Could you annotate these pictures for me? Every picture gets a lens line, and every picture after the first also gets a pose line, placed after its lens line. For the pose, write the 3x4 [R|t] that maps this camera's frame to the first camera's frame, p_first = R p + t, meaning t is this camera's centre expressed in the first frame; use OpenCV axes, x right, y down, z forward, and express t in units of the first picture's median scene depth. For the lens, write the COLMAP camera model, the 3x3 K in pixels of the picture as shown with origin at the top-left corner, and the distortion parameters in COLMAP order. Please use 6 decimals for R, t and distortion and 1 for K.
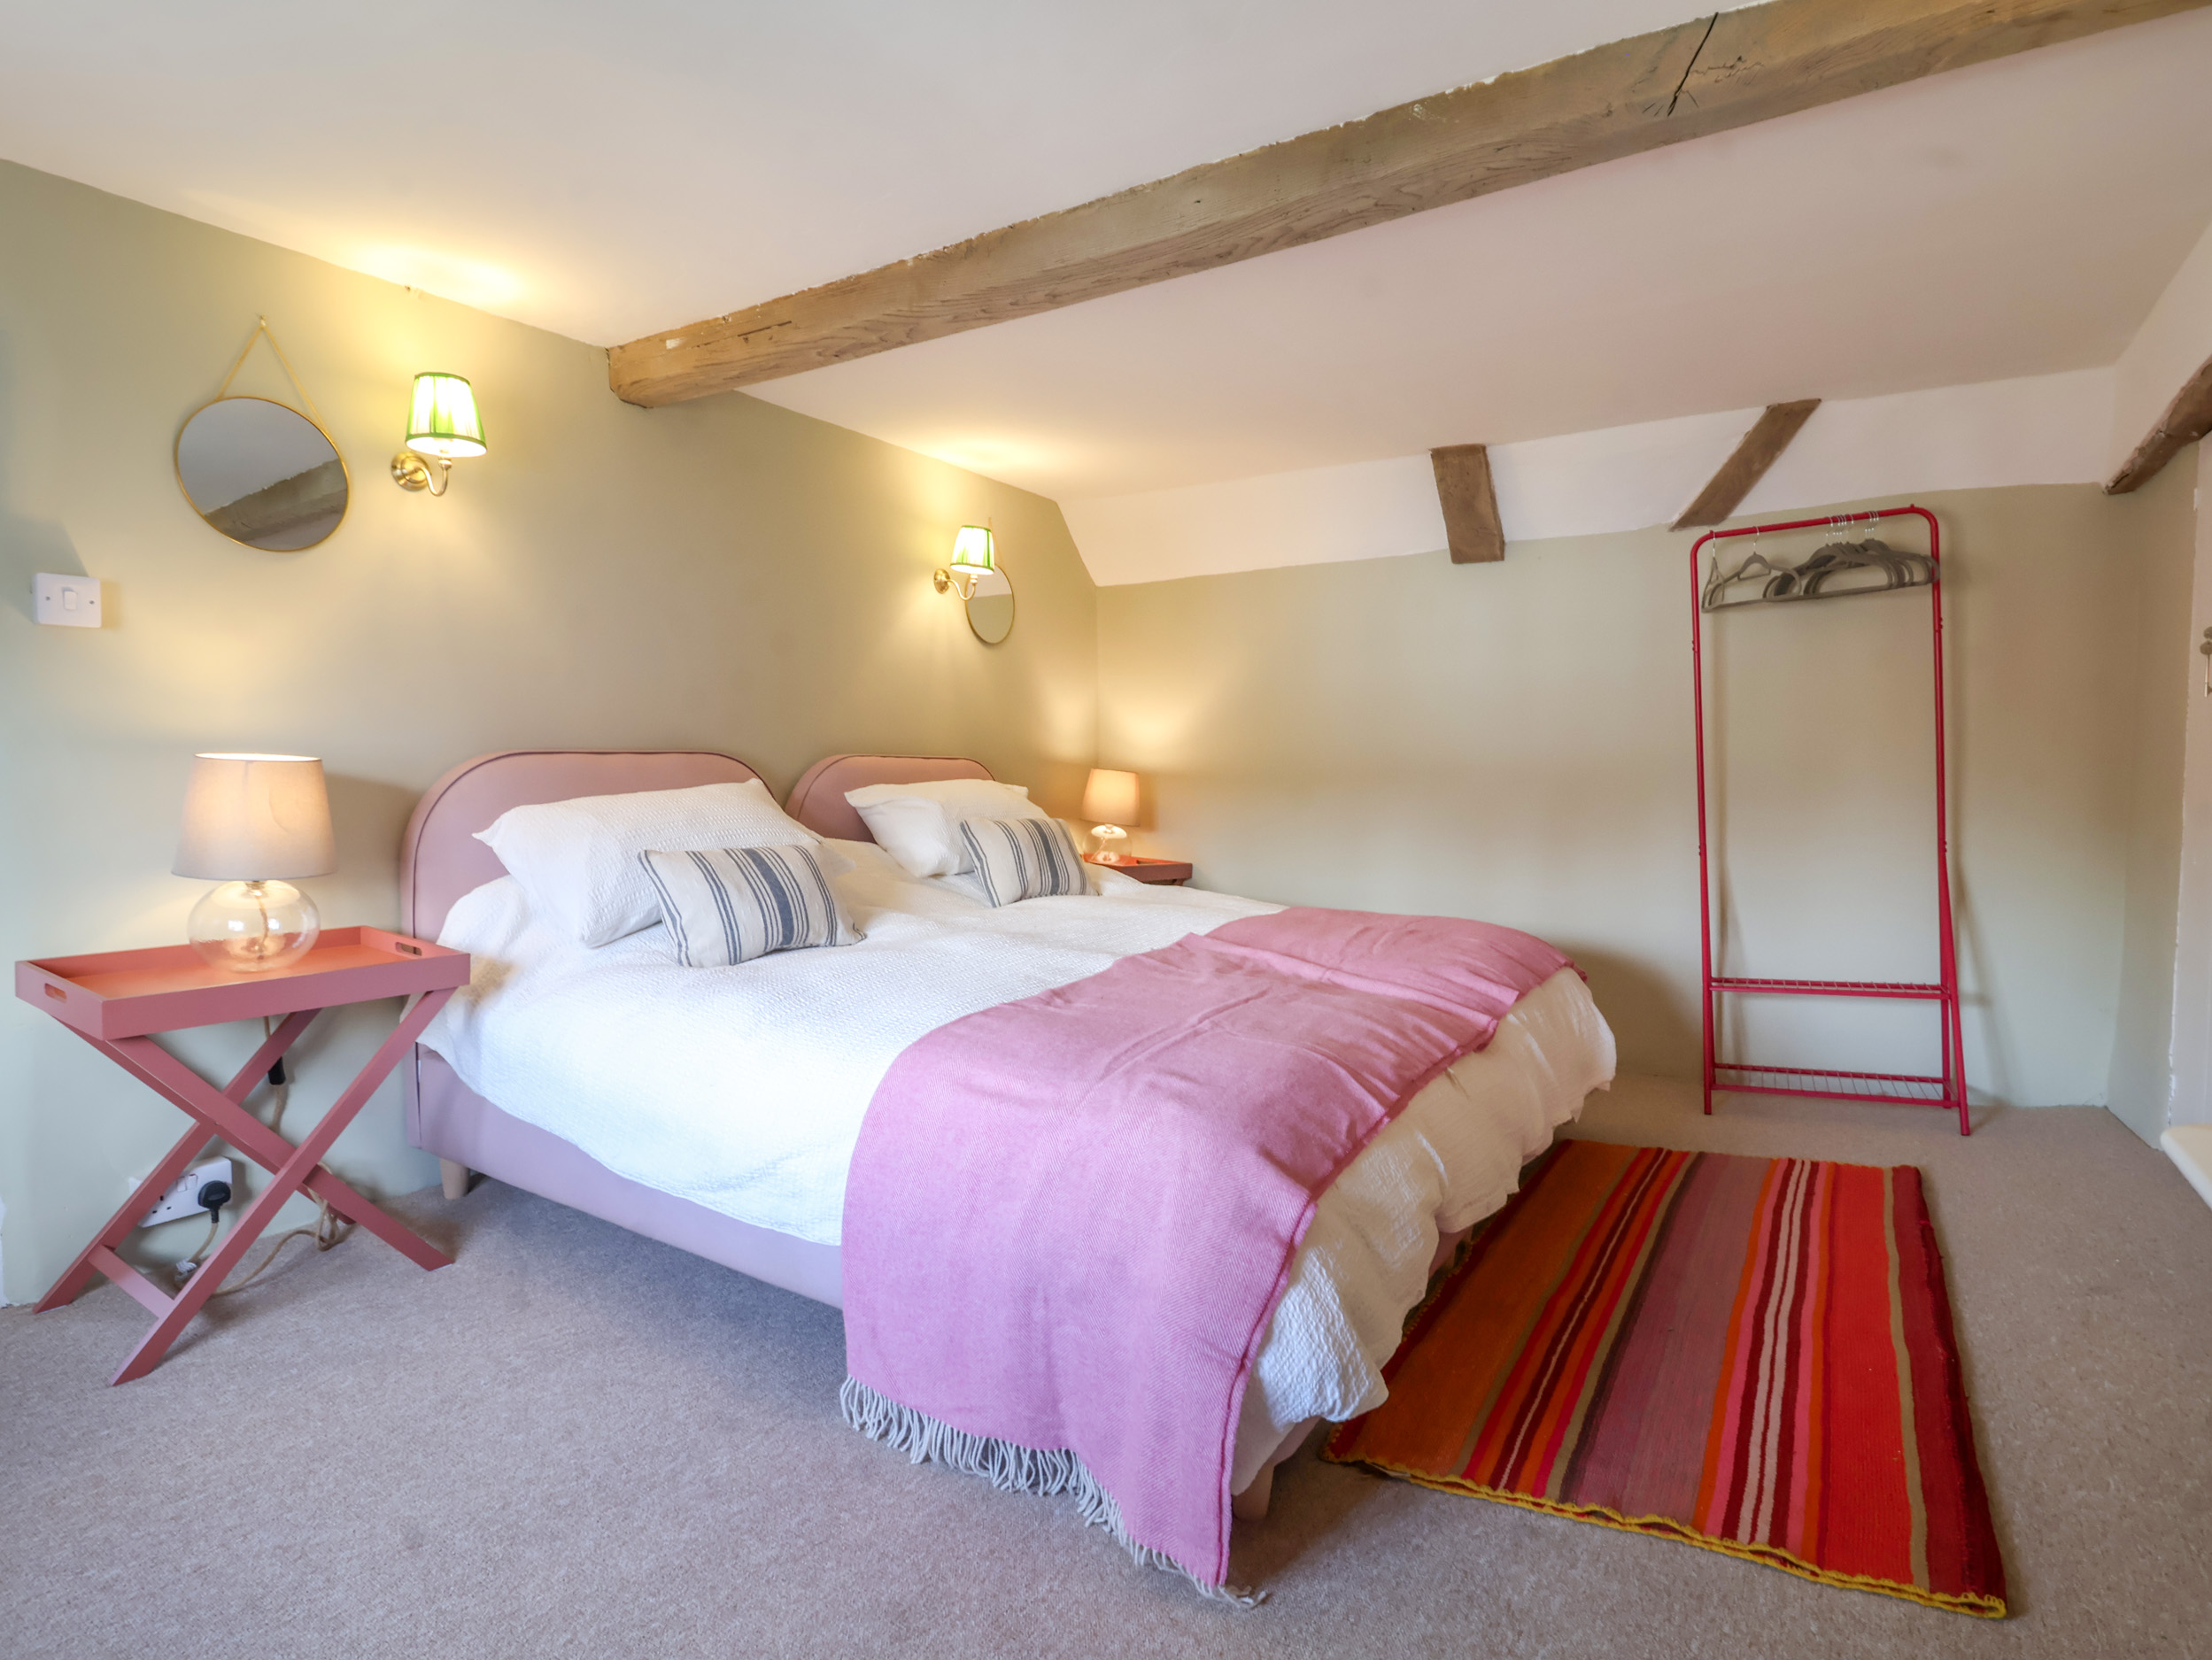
lens RADIAL K [[1154.4, 0, 1058.0], [0, 1154.4, 822.7], [0, 0, 1]] dist [-0.010348, -0.000623]
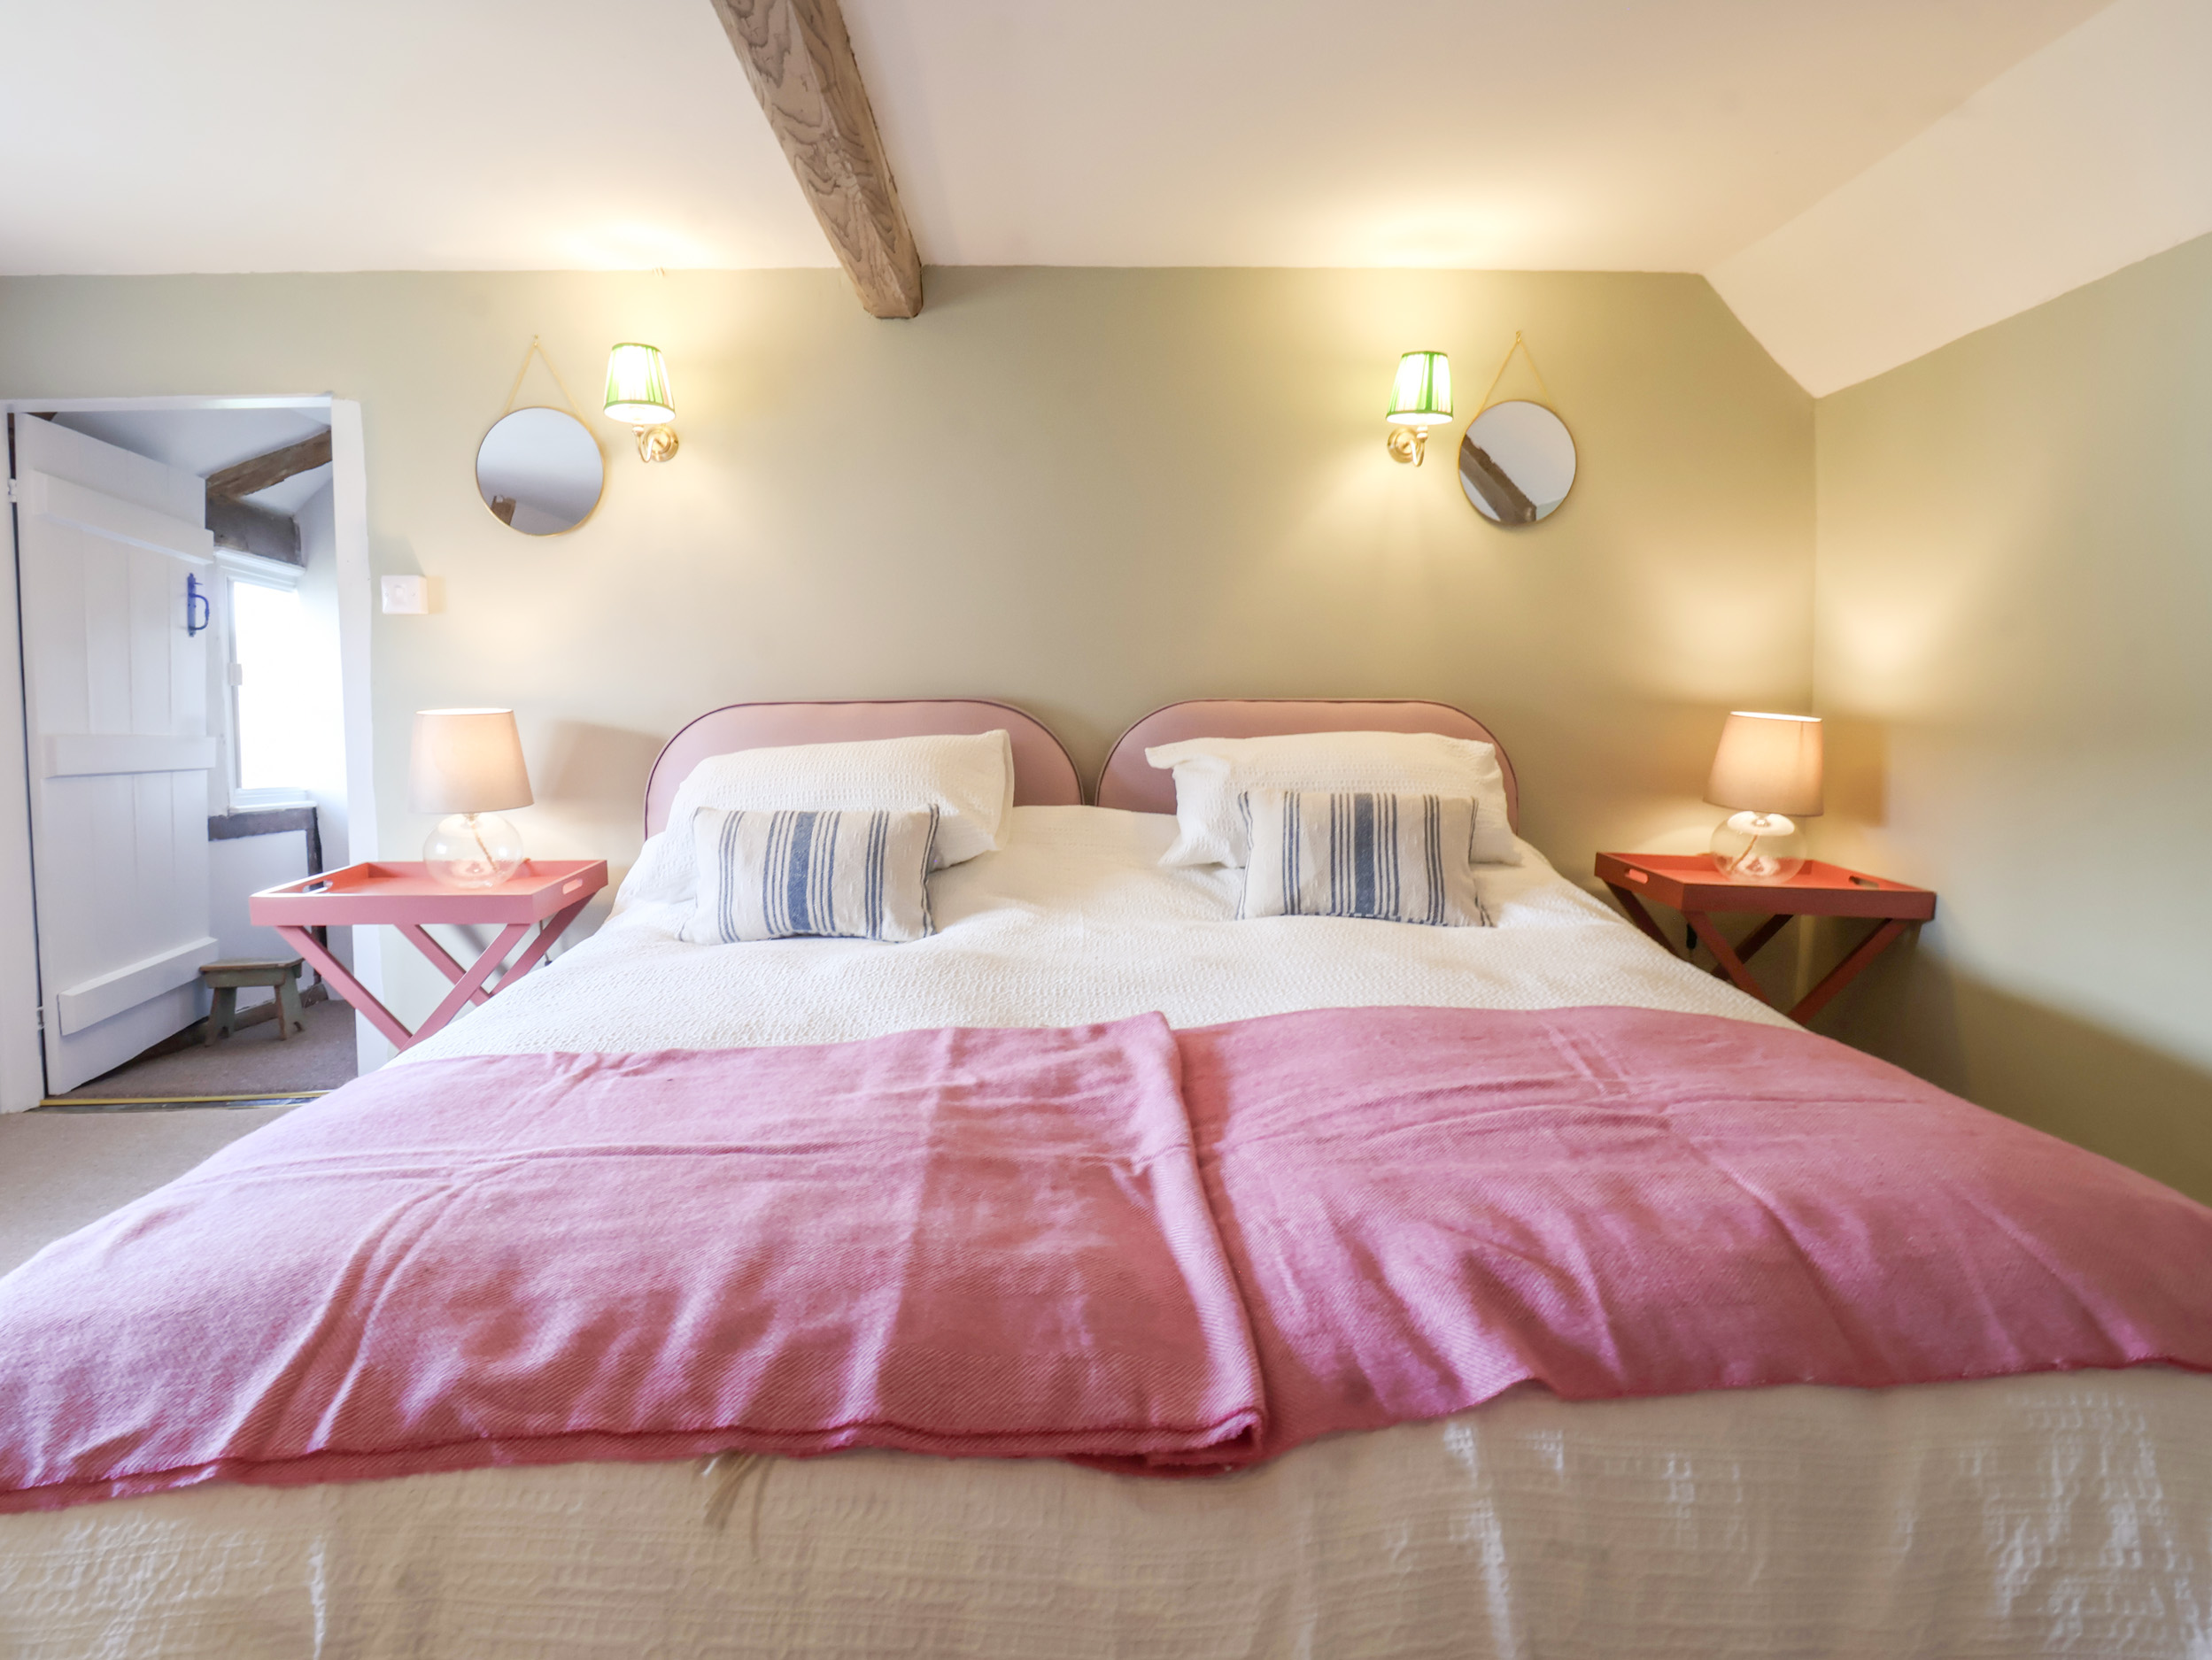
lens RADIAL K [[1179.7, 0, 1113.4], [0, 1179.7, 807.0], [0, 0, 1]] dist [-0.008003, -0.002007]
pose [[0.591130, 0.055326, -0.804676, 0.583674], [-0.031802, 0.998468, 0.045288, -0.029367], [0.805949, -0.001181, 0.591984, 0.684130]]
